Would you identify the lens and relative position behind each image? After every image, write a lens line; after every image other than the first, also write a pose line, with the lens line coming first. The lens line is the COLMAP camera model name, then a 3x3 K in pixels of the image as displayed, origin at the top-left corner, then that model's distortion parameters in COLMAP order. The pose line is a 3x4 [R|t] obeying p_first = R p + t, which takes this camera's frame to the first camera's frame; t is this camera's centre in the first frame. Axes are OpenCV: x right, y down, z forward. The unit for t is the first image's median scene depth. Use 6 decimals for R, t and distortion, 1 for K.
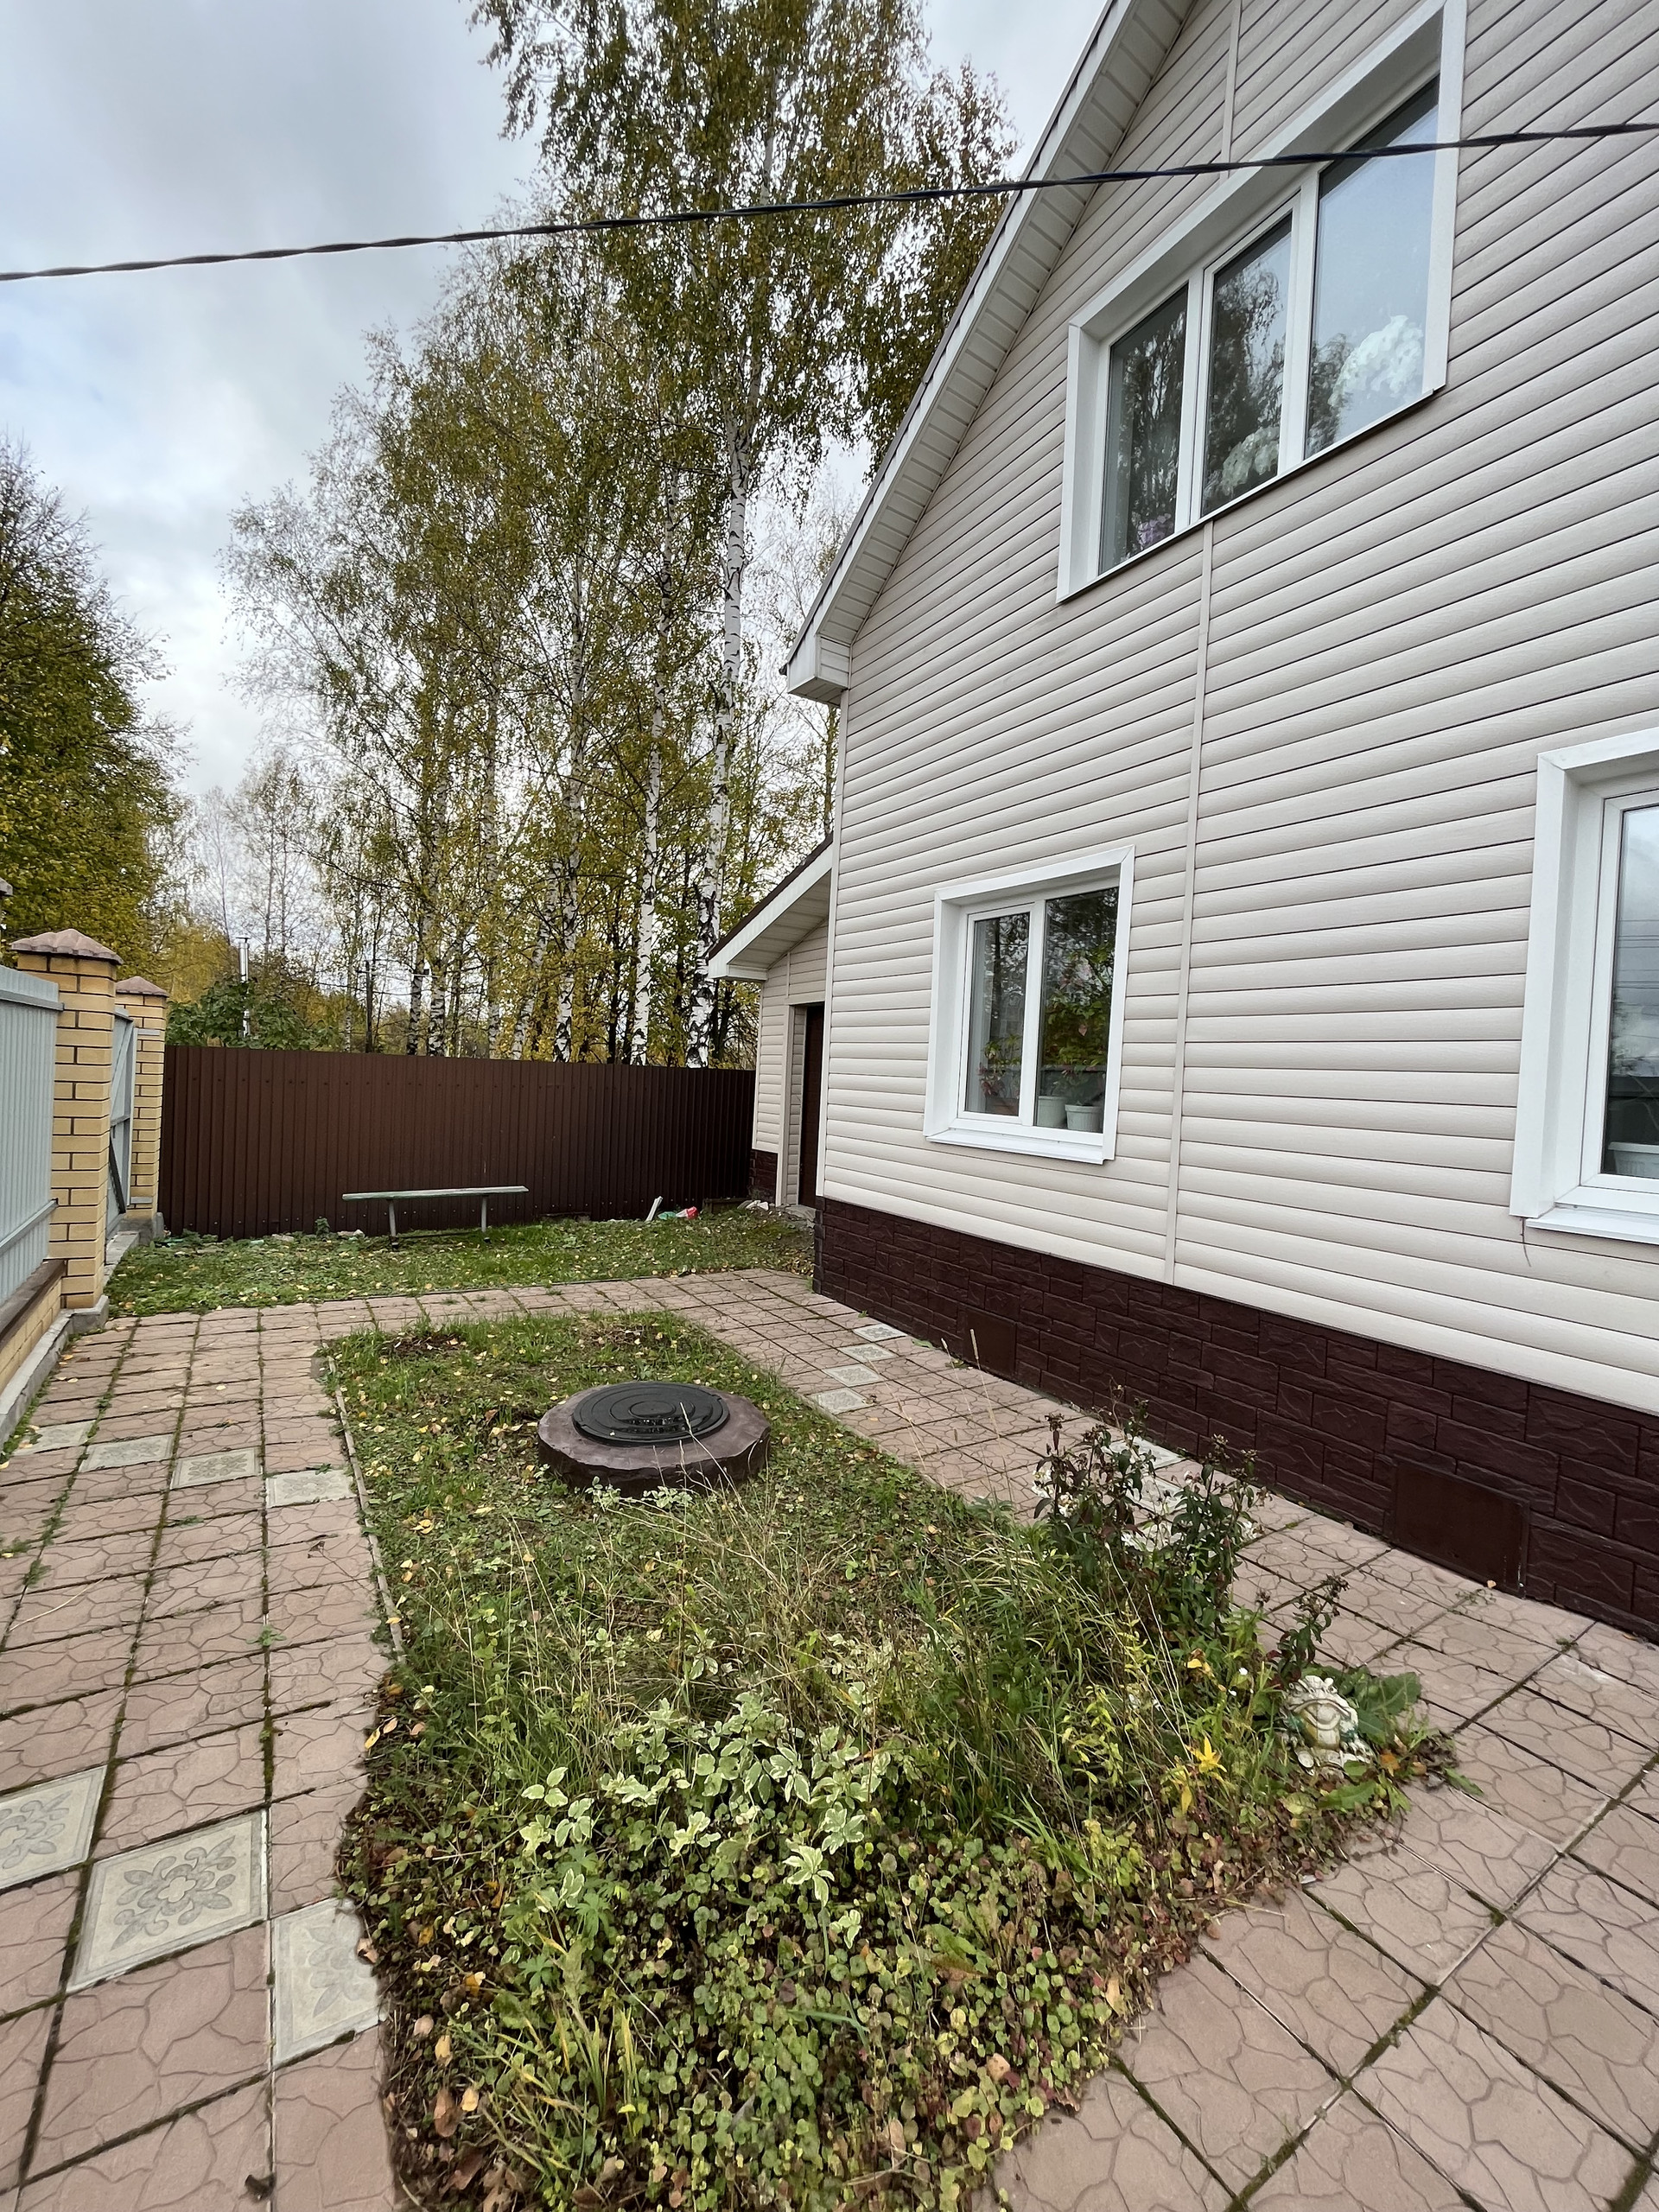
lens RADIAL K [[889.9, 0, 830.3], [0, 889.9, 1096.9], [0, 0, 1]] dist [-0.002873, -0.000488]
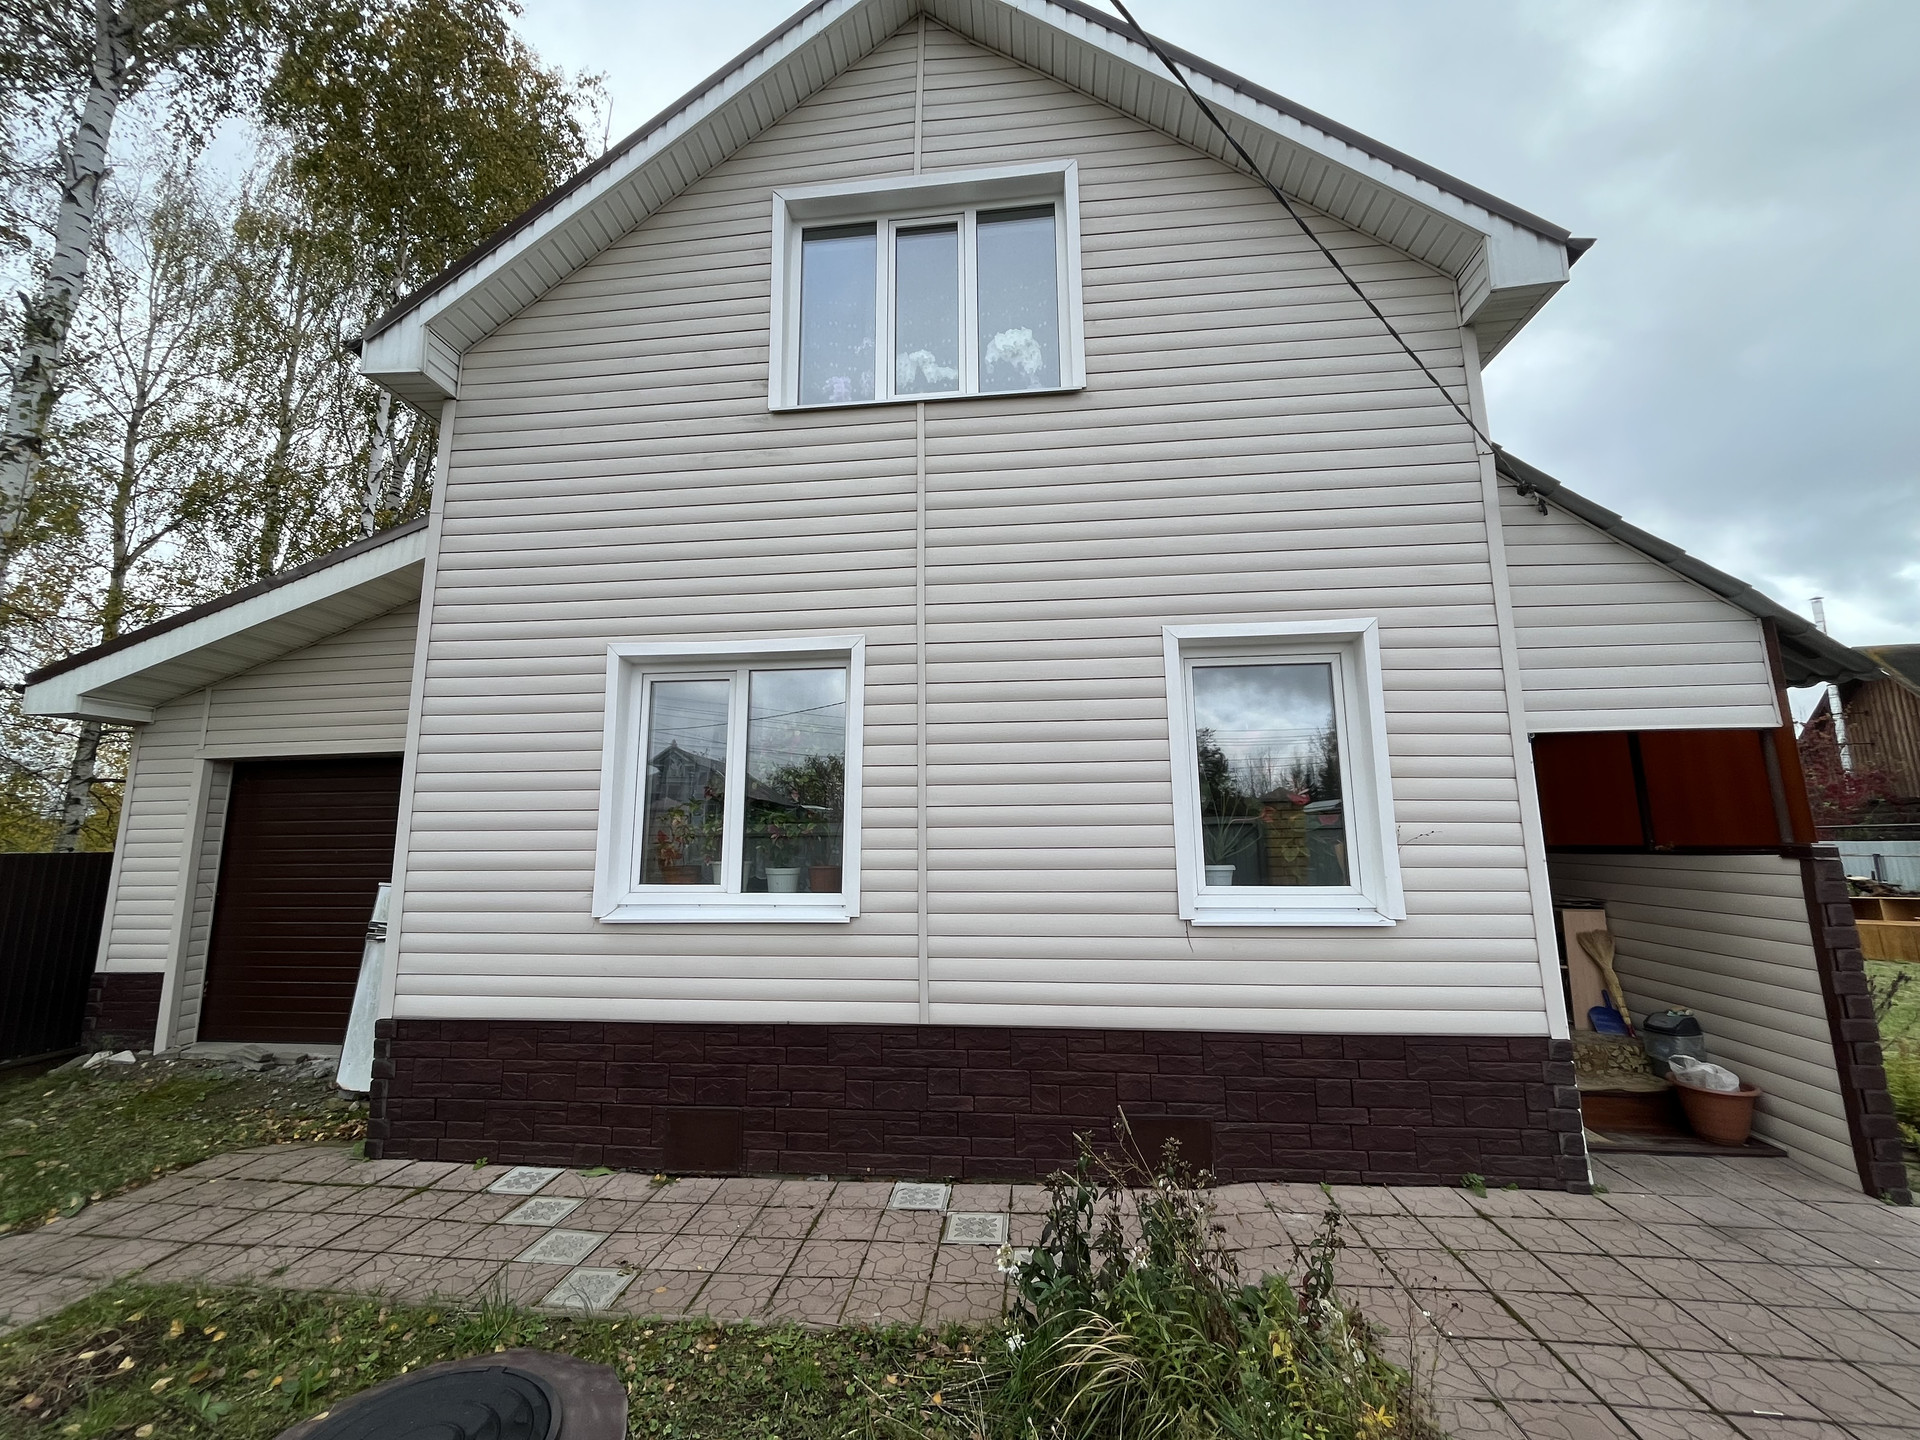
lens RADIAL K [[772.4, 0, 957.4], [0, 772.4, 719.3], [0, 0, 1]] dist [-0.002873, -0.000488]
pose [[0.626477, 0.069624, 0.776324, -0.300472], [0.058102, 0.989060, -0.135591, -0.027970], [-0.777271, 0.130050, 0.615578, 0.258206]]
